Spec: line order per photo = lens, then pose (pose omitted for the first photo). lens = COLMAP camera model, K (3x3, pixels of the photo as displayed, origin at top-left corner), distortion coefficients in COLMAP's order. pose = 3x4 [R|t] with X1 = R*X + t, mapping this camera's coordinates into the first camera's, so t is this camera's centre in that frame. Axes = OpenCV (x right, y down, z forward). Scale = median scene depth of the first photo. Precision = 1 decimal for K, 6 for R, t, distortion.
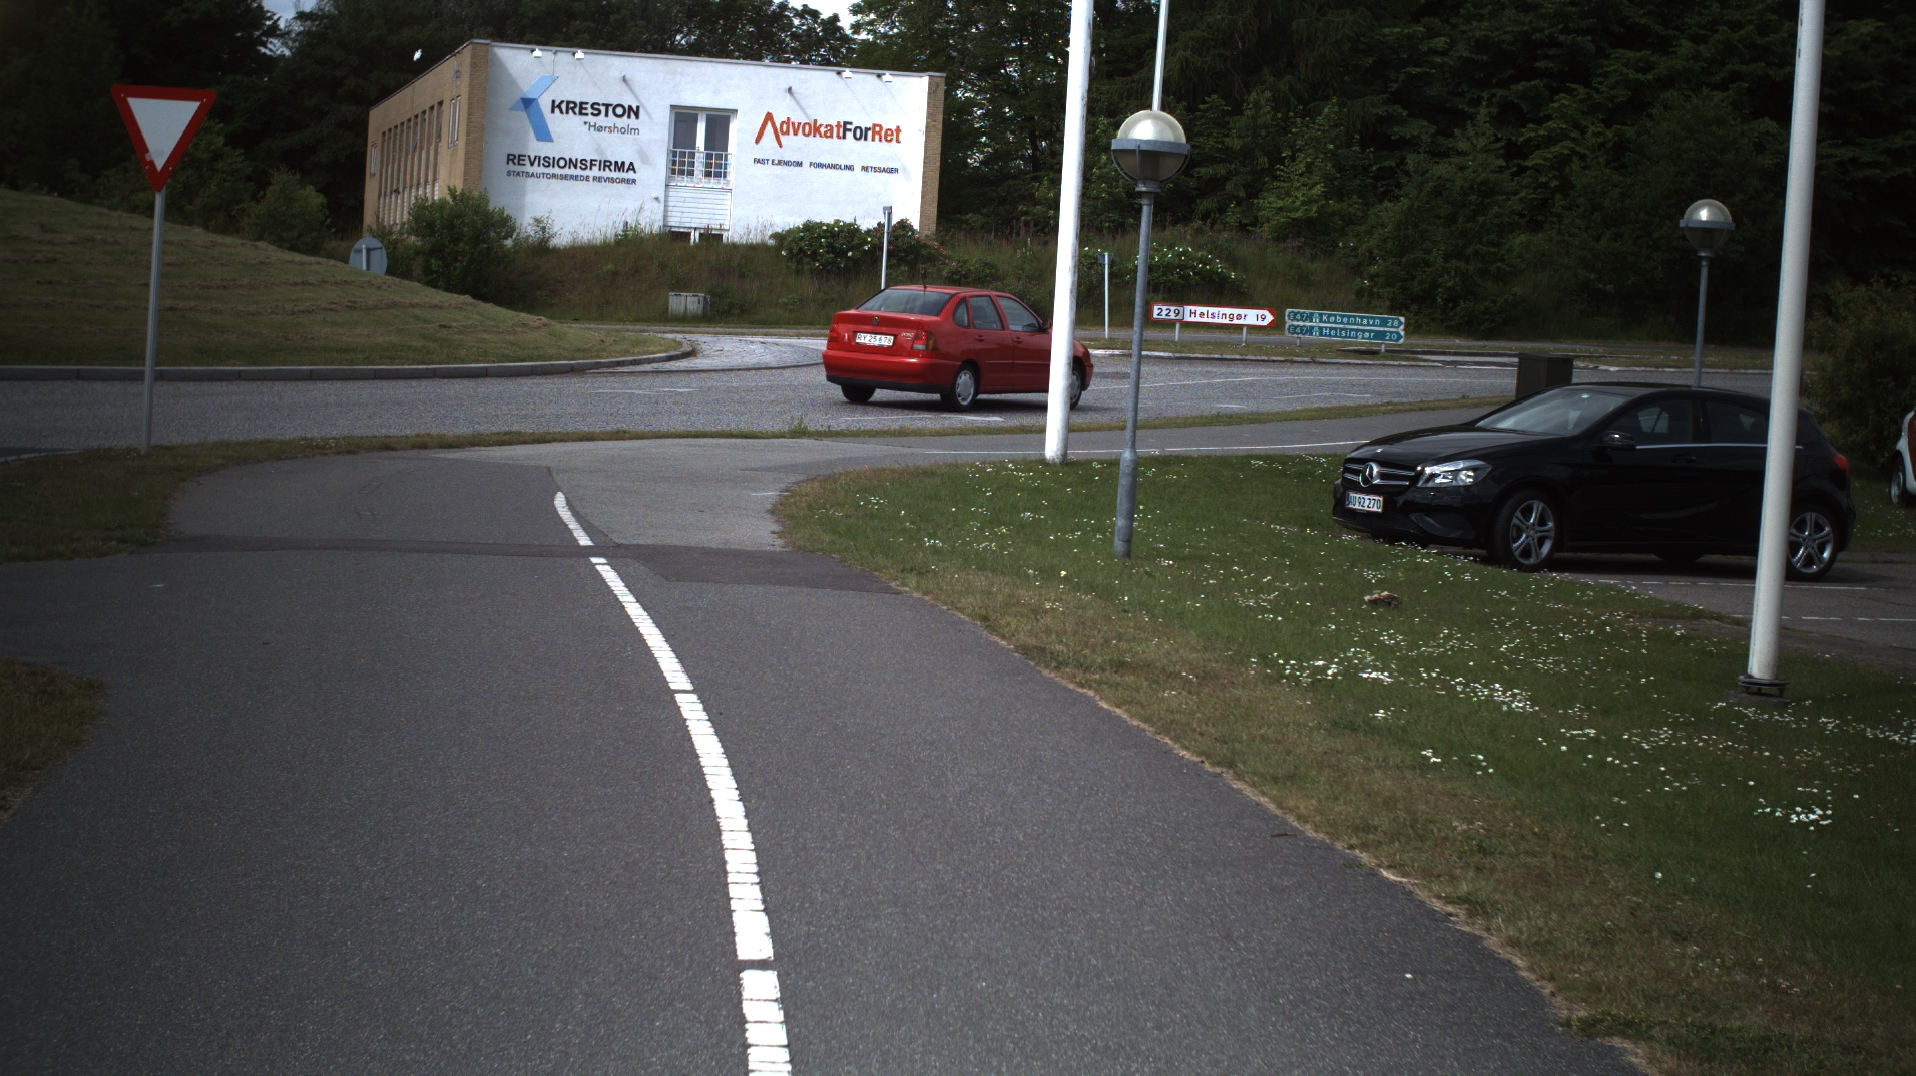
lens RADIAL K [[3398.7, 0, 979.1], [0, 3398.7, 529.8], [0, 0, 1]] dist [-0.308501, 0.455515]
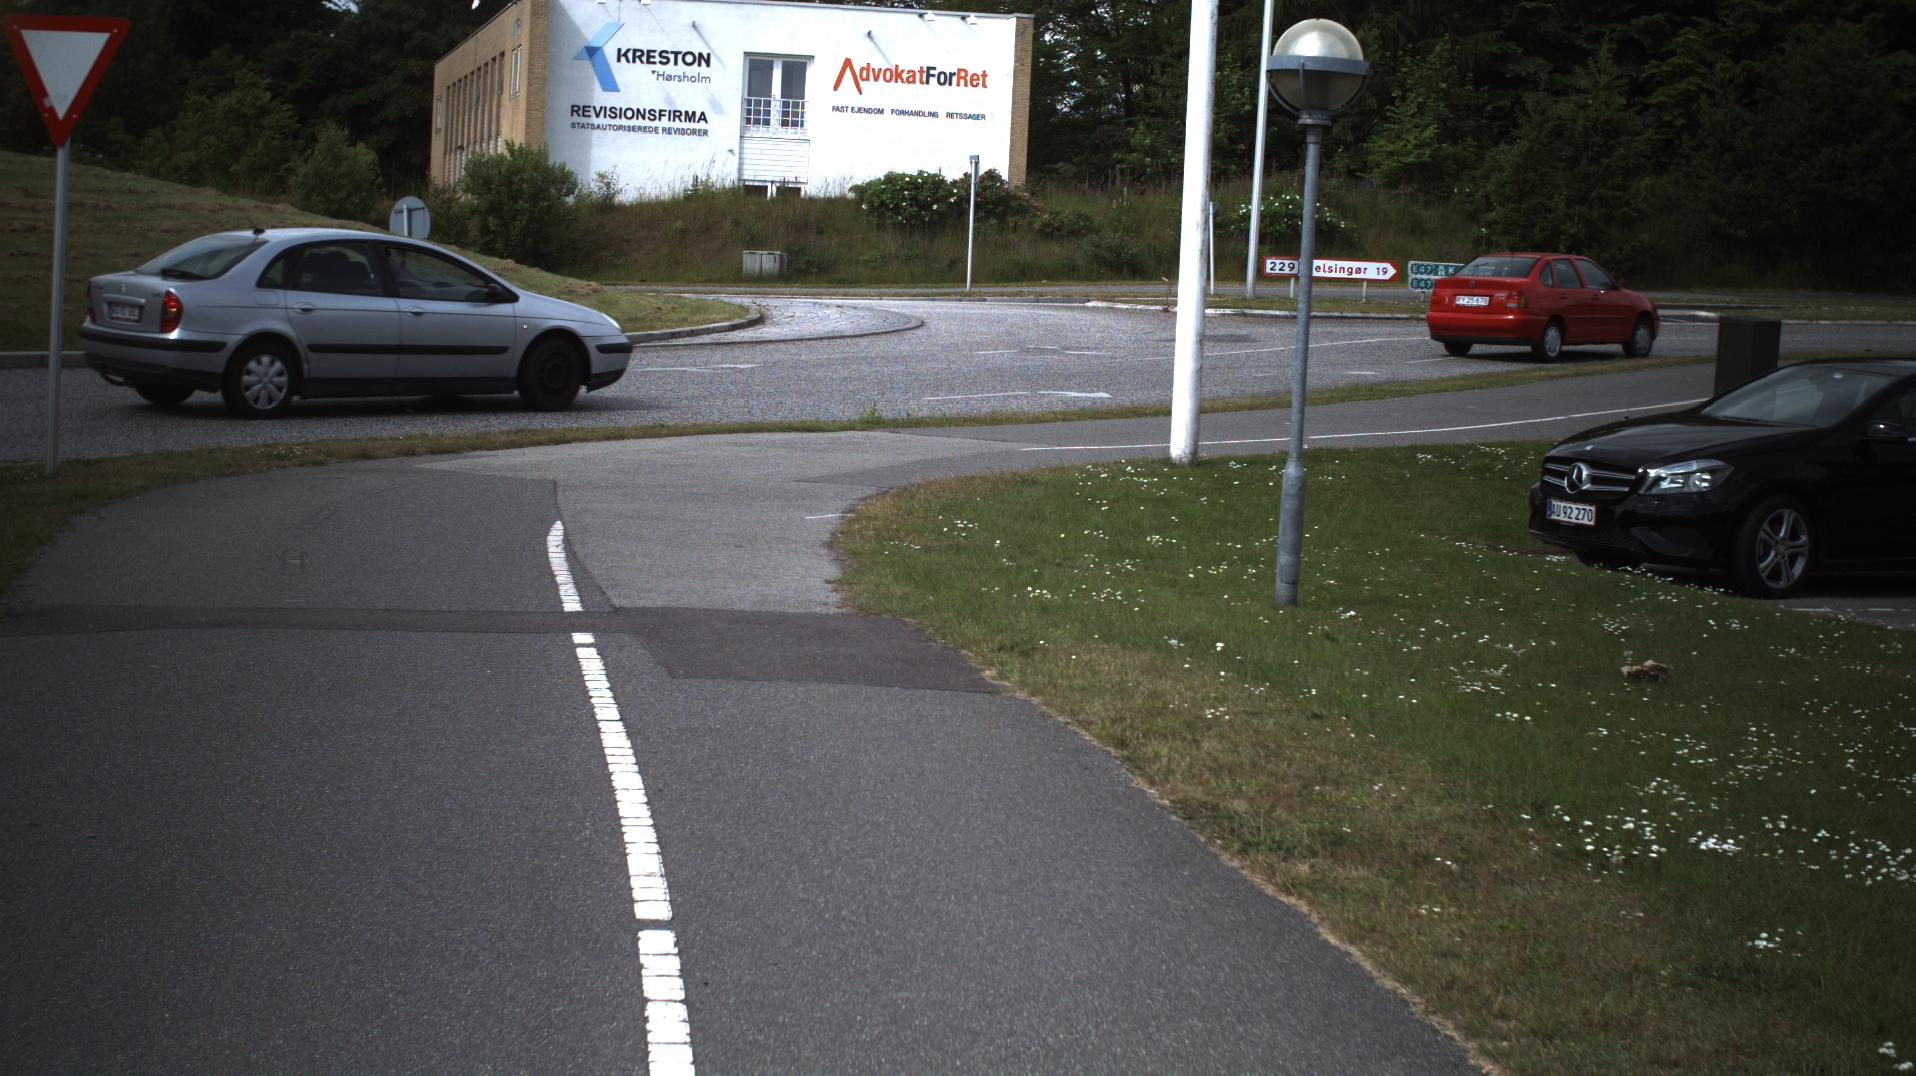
lens RADIAL K [[3398.7, 0, 979.1], [0, 3398.7, 529.8], [0, 0, 1]] dist [-0.308501, 0.455515]
pose [[0.999564, -0.011867, -0.027026, -0.002614], [0.012260, 0.999821, 0.014434, -0.008860], [0.026850, -0.014759, 0.999531, 0.101395]]
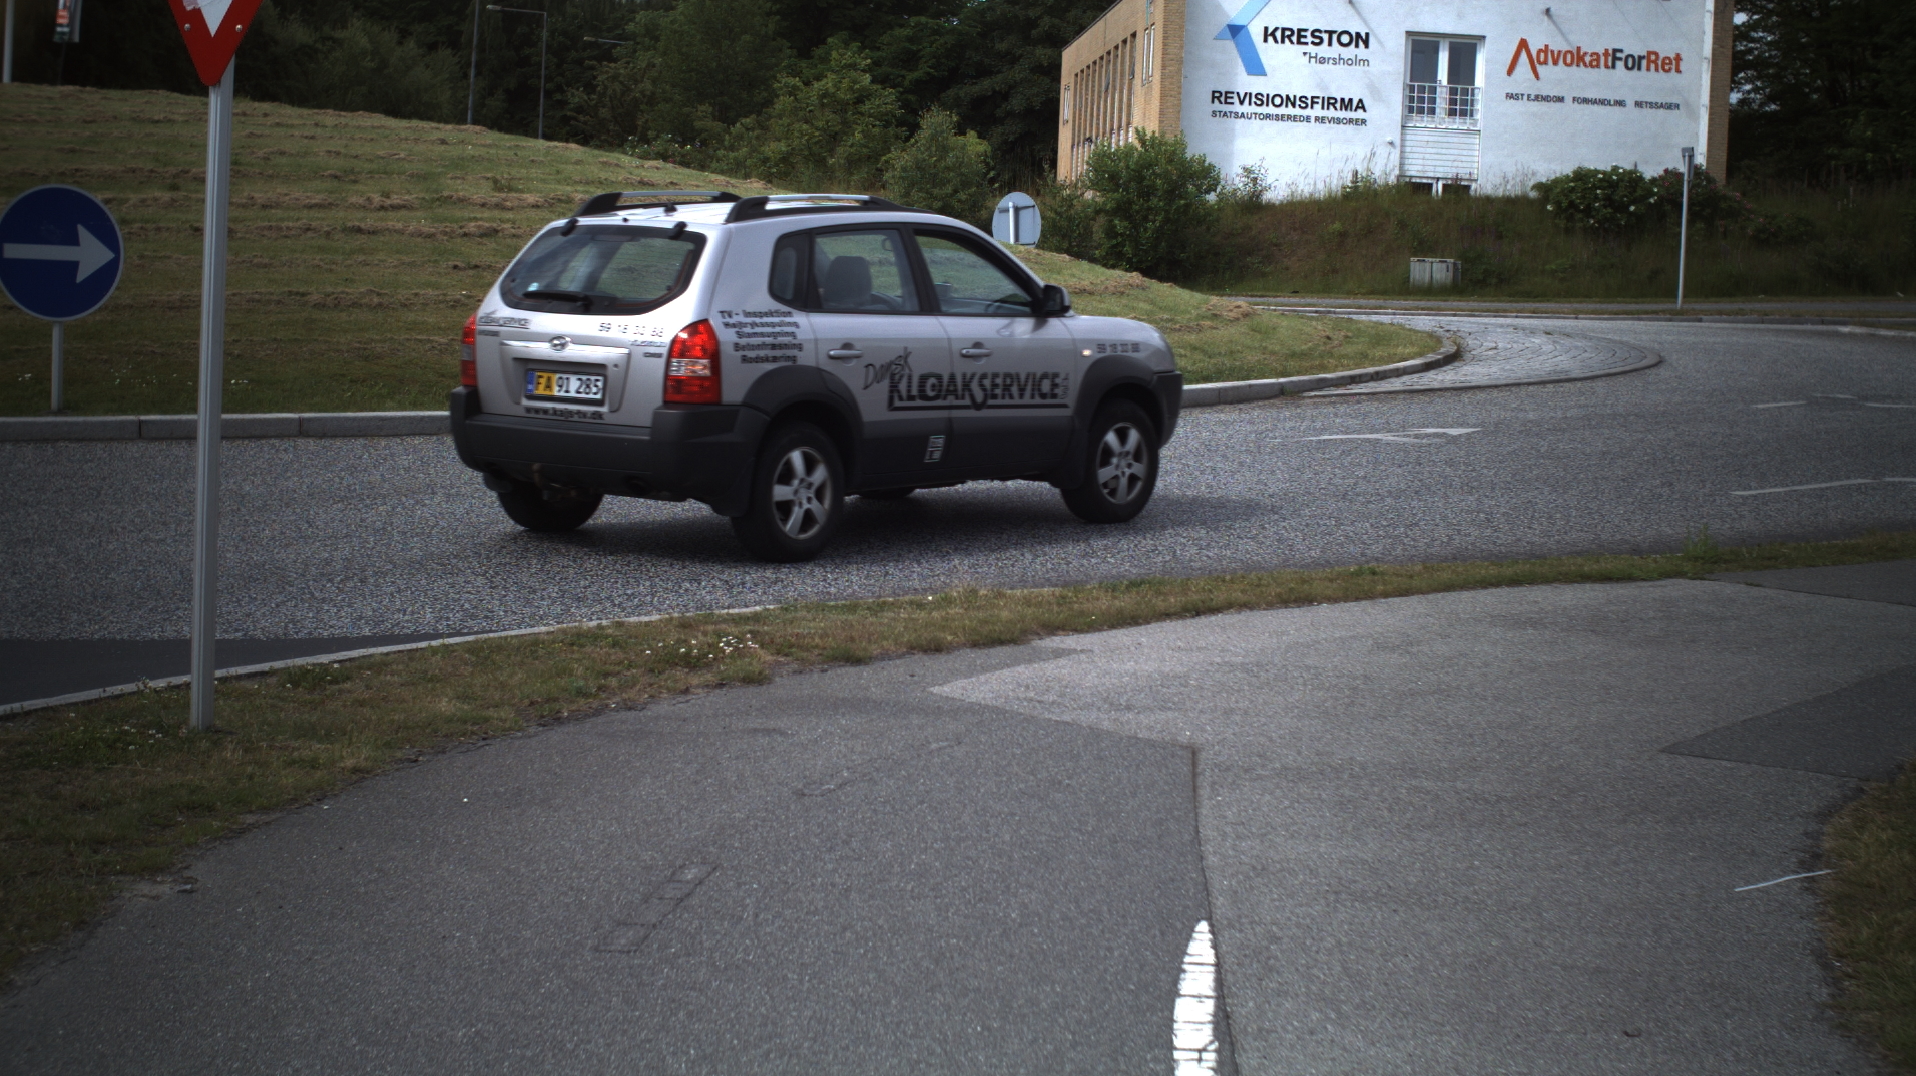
lens RADIAL K [[3398.7, 0, 979.1], [0, 3398.7, 529.8], [0, 0, 1]] dist [-0.308501, 0.455515]
pose [[0.977290, 0.001394, -0.211903, -0.033686], [0.001490, 0.999908, 0.013448, -0.025712], [0.211903, -0.013458, 0.977198, 0.302991]]
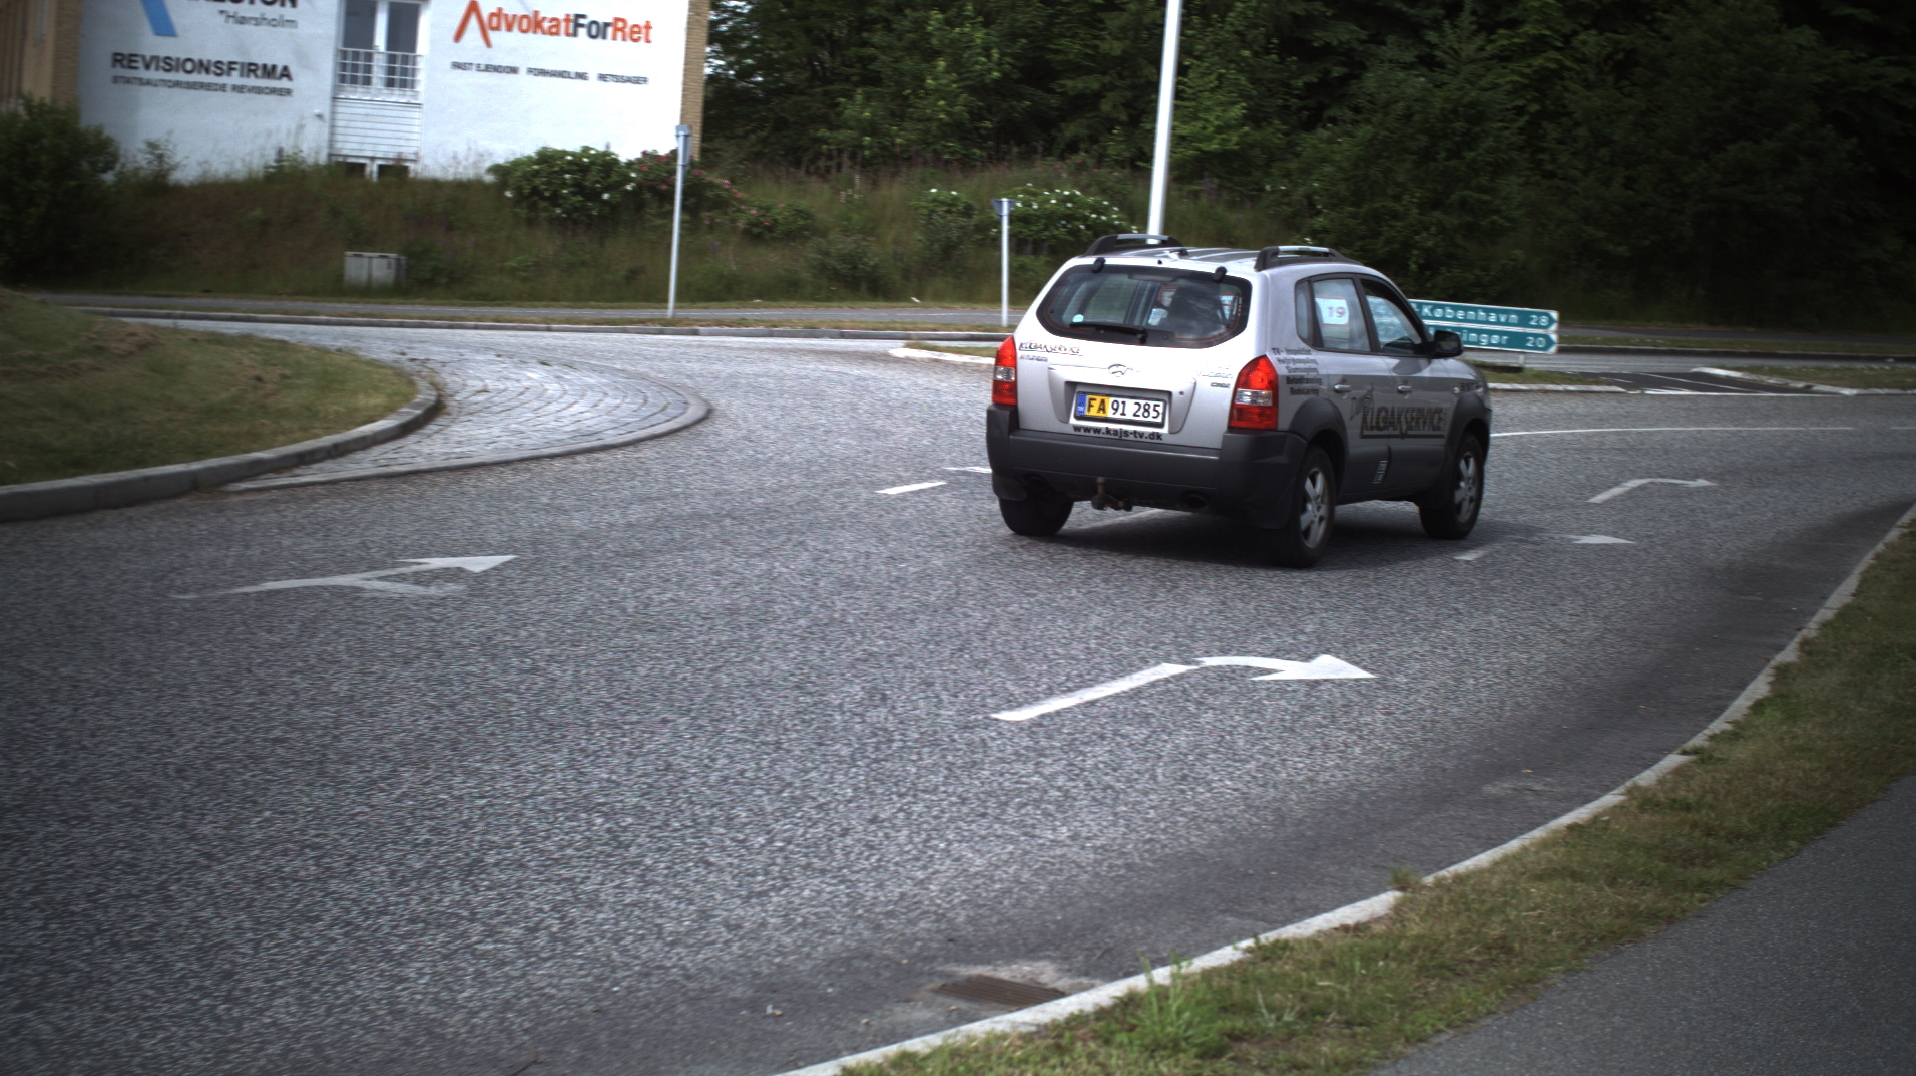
lens RADIAL K [[3398.7, 0, 979.1], [0, 3398.7, 529.8], [0, 0, 1]] dist [-0.308501, 0.455515]
pose [[0.994205, -0.000052, 0.107499, -0.058718], [-0.002002, 0.999817, 0.019000, -0.043120], [-0.107481, -0.019105, 0.994024, 0.496783]]
